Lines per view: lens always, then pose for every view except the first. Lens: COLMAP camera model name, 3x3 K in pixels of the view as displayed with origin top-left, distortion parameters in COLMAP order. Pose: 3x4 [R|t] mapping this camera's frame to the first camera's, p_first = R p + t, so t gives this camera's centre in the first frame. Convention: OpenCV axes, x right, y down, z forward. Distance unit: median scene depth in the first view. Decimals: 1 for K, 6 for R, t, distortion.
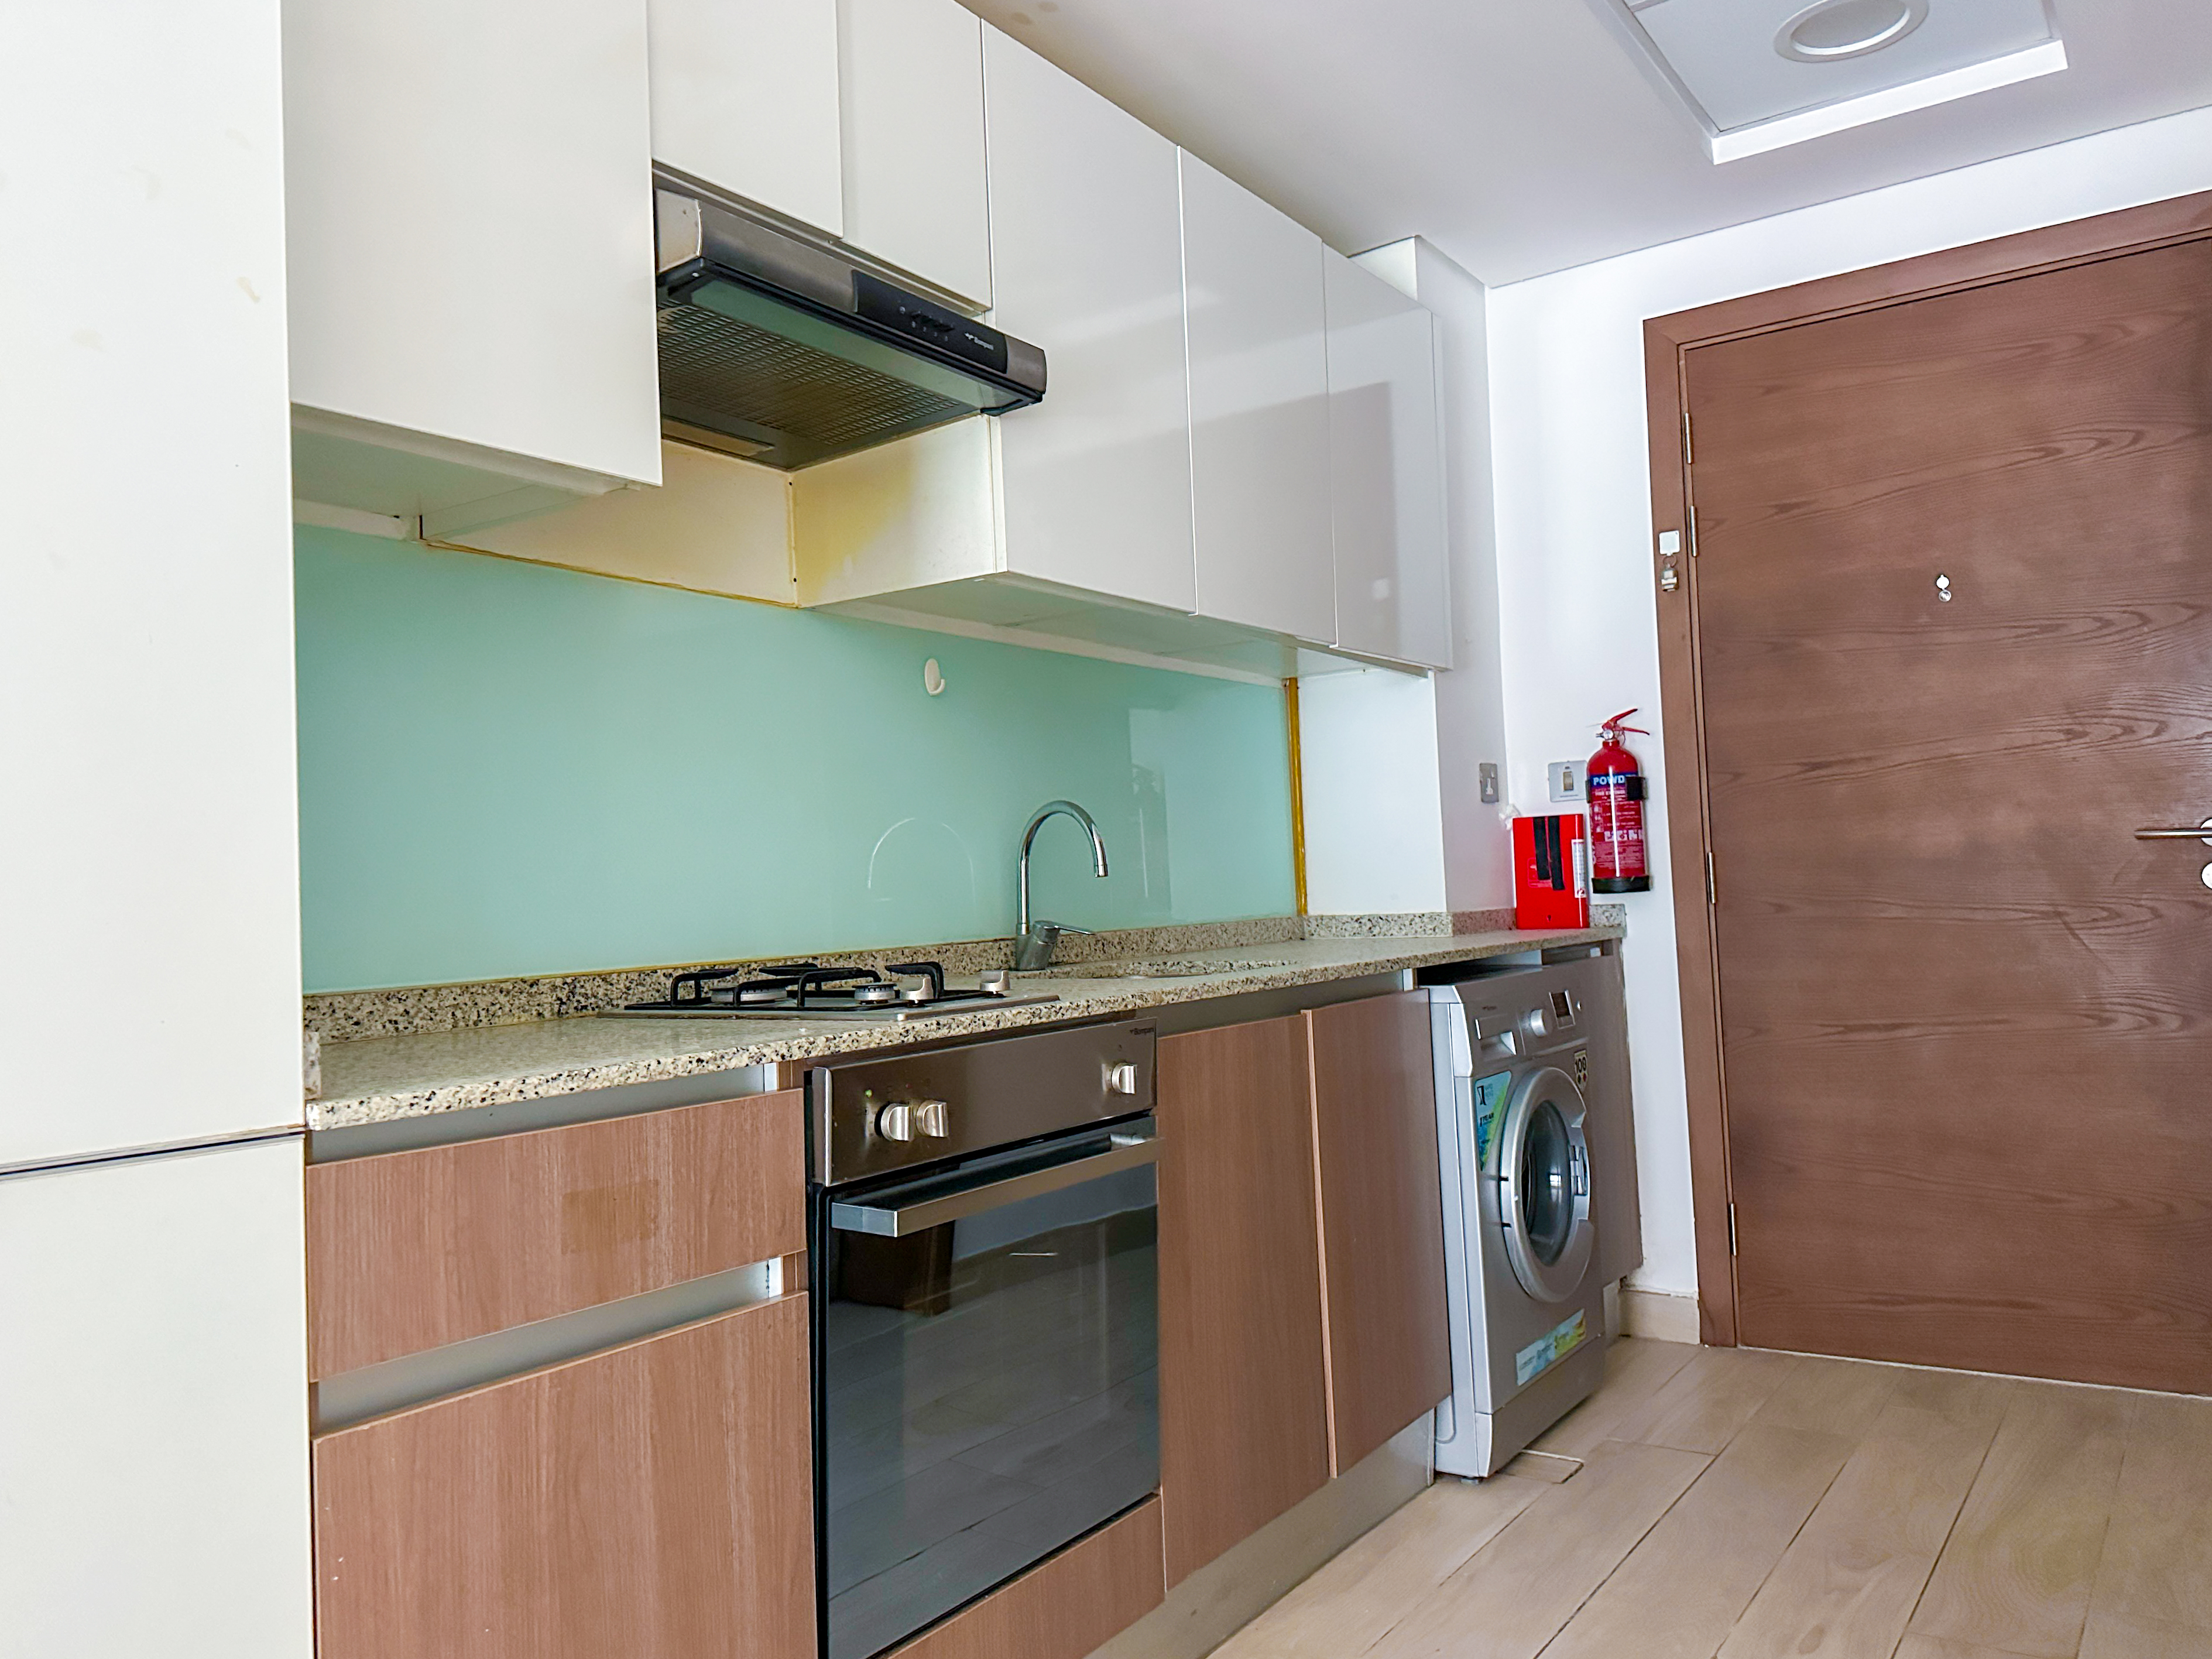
lens RADIAL K [[1643.8, 0, 1106.0], [0, 1643.8, 829.5], [0, 0, 1]] dist [0.136404, -0.191795]
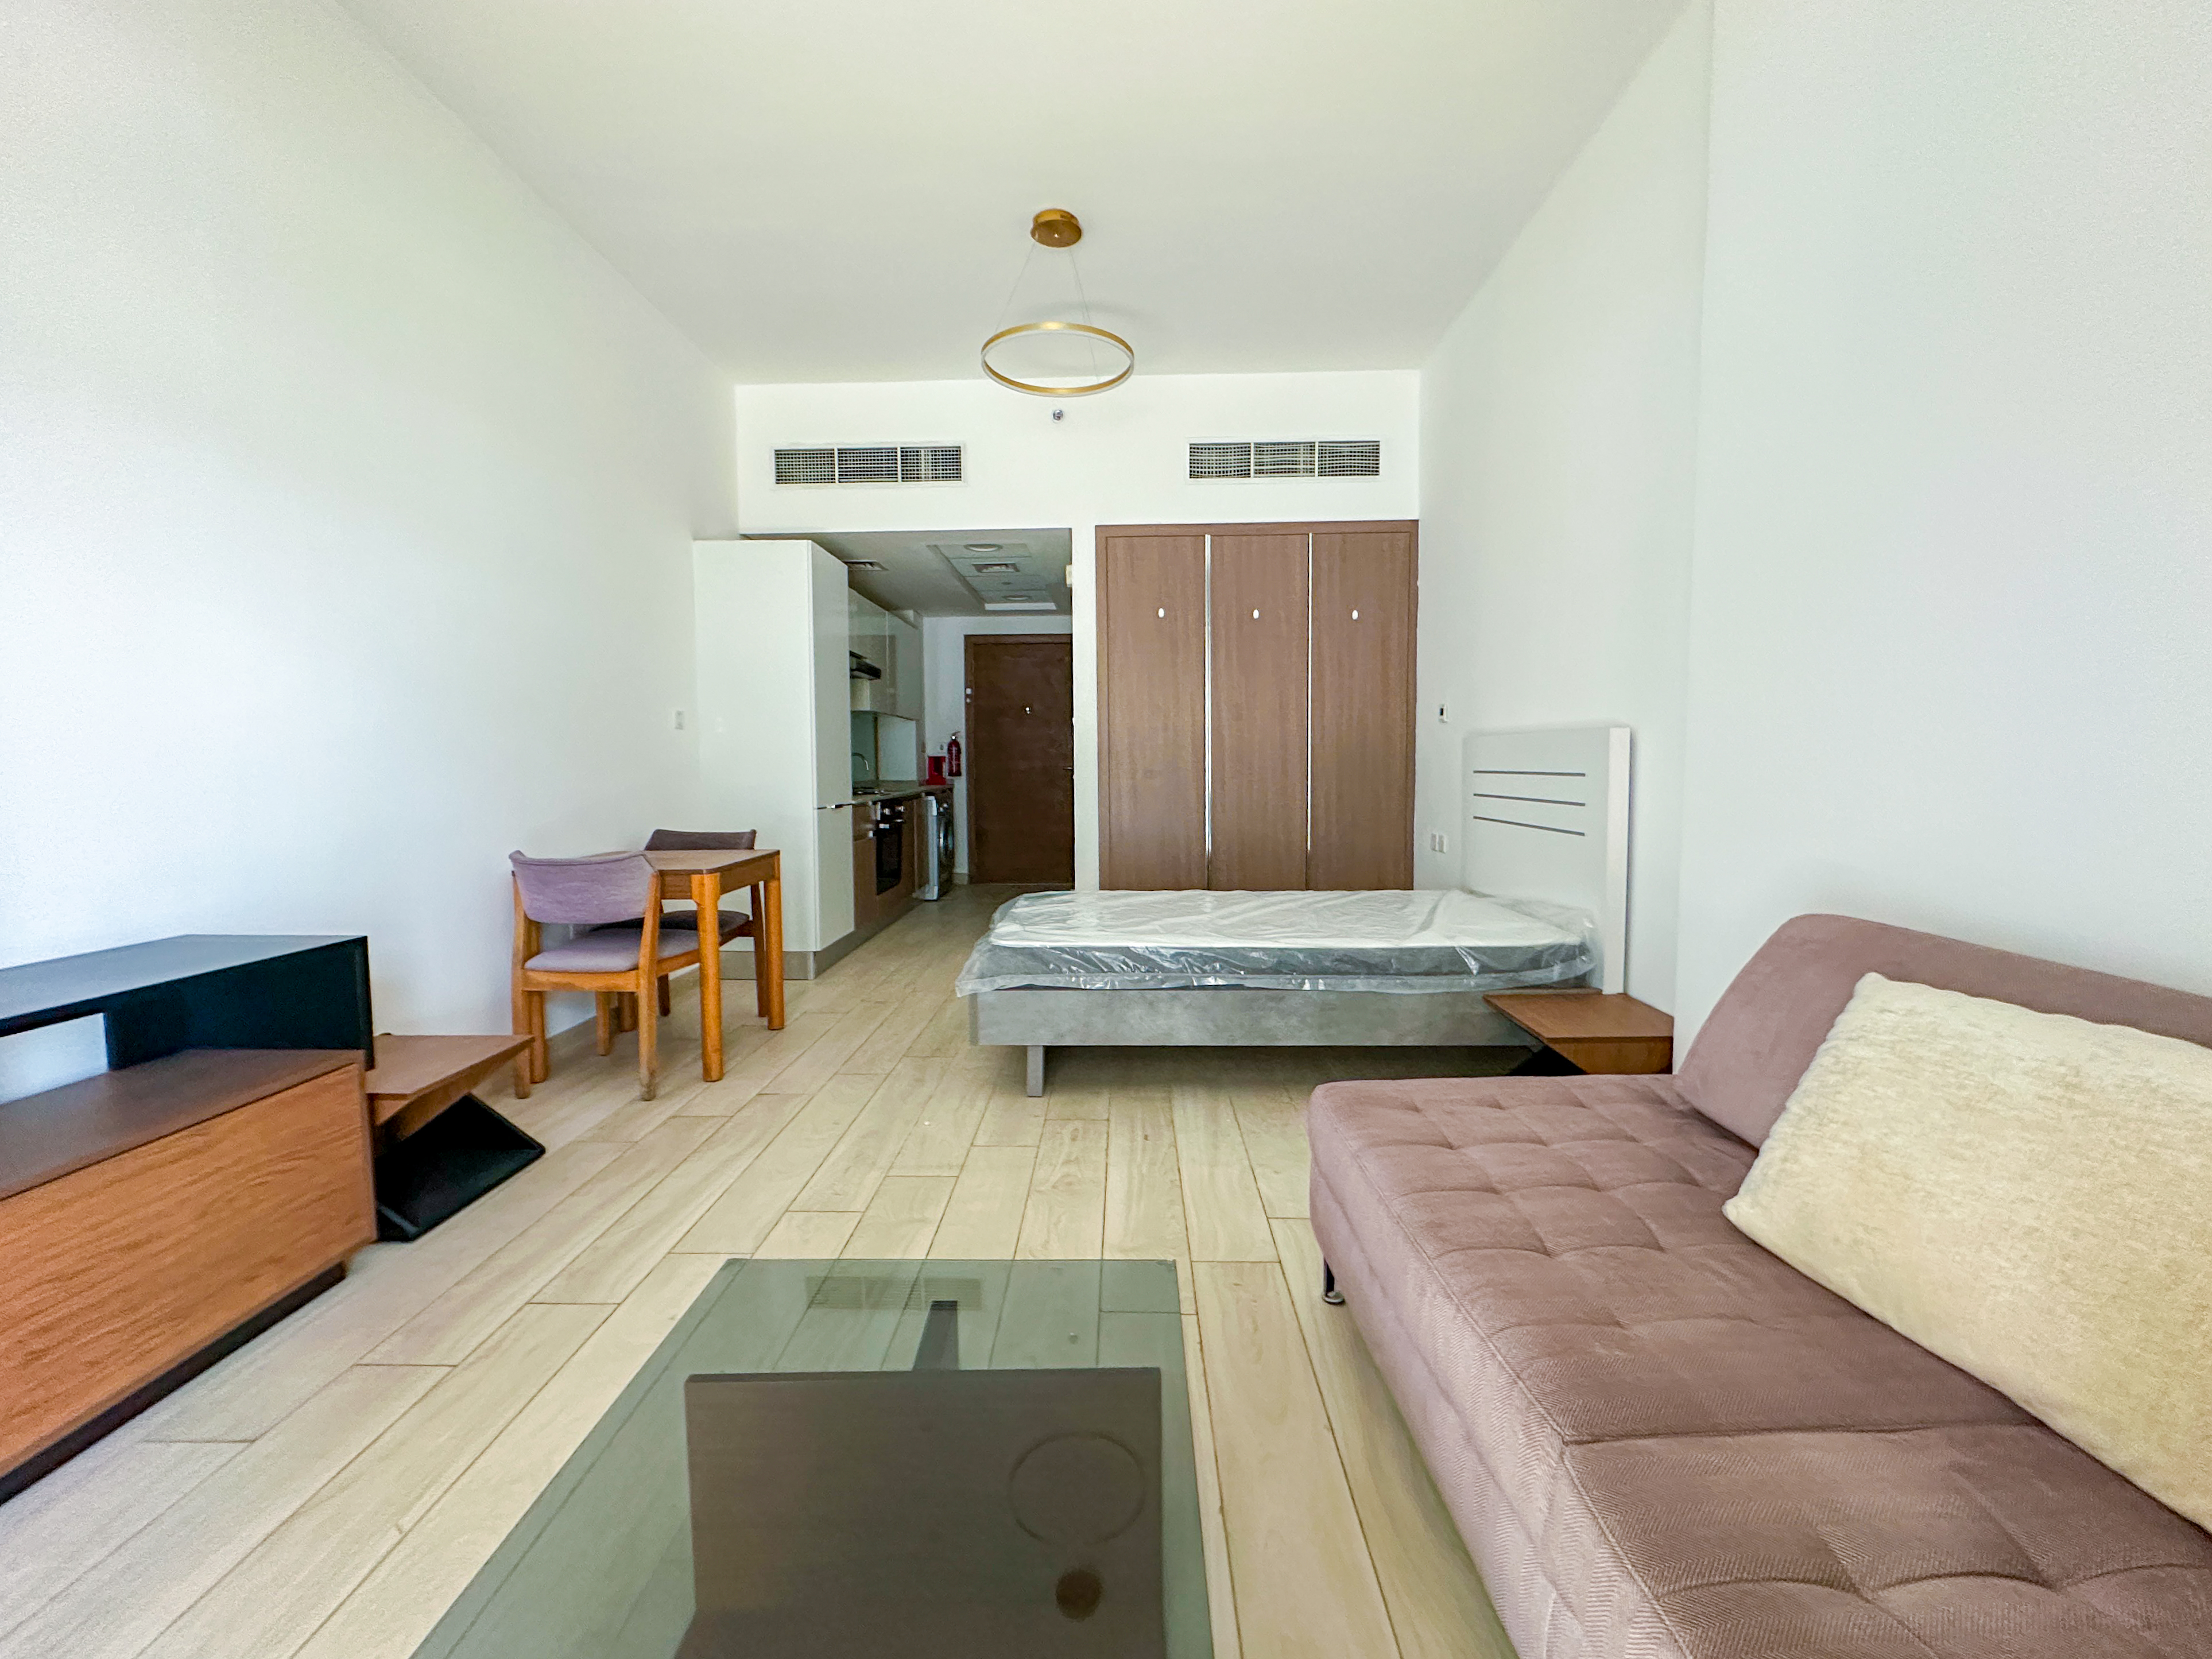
lens RADIAL K [[921.4, 0, 1106.0], [0, 921.4, 829.5], [0, 0, 1]] dist [-0.001341, 0.000384]
pose [[0.832350, -0.003443, 0.554240, -0.800367], [-0.051408, 0.995190, 0.083386, -0.050312], [-0.551861, -0.097898, 0.828170, -1.370215]]
